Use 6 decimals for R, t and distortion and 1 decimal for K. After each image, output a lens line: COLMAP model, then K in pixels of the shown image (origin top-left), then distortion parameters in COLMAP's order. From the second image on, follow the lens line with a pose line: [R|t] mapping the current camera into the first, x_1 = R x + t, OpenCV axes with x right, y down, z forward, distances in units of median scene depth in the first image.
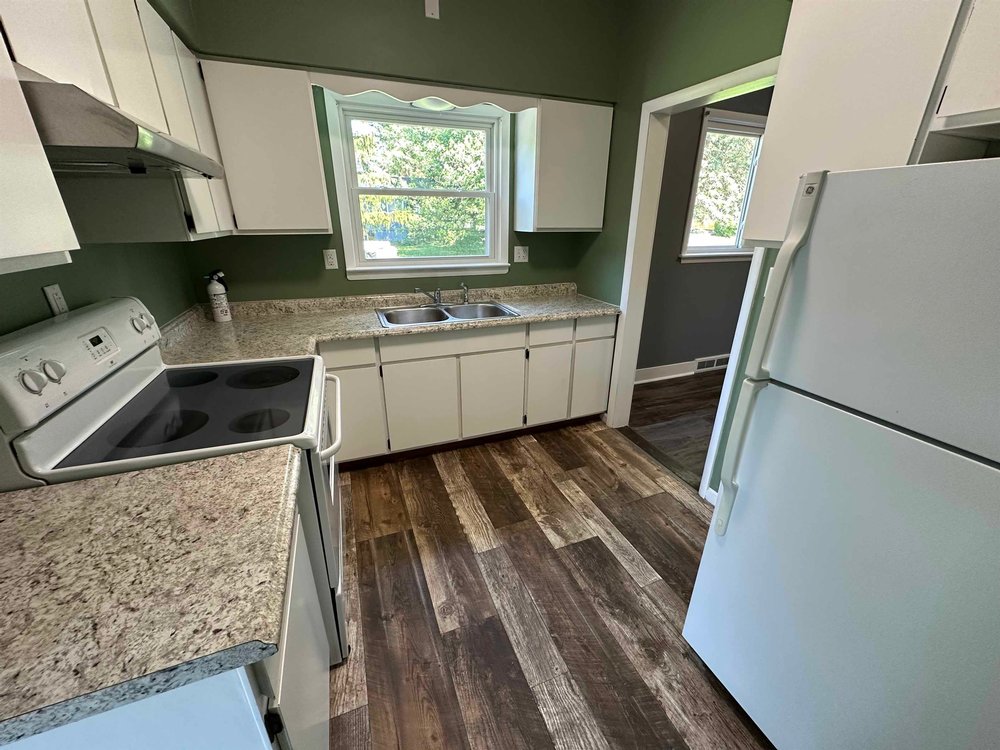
lens RADIAL K [[397.7, 0, 500.0], [0, 397.7, 375.0], [0, 0, 1]] dist [-0.000499, -0.000248]
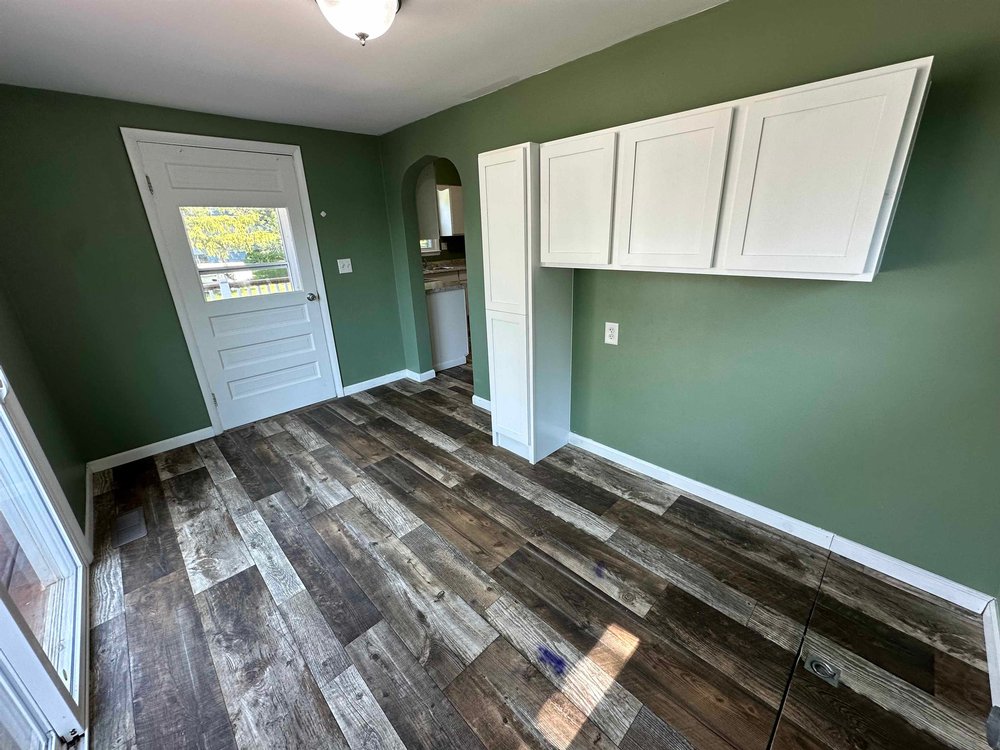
lens RADIAL K [[397.7, 0, 500.0], [0, 397.7, 375.0], [0, 0, 1]] dist [-0.000499, -0.000248]
pose [[0.921894, -0.172457, 0.346943, -0.677976], [0.184716, 0.982789, -0.002305, -0.026204], [-0.340575, 0.066211, 0.937883, 0.115259]]
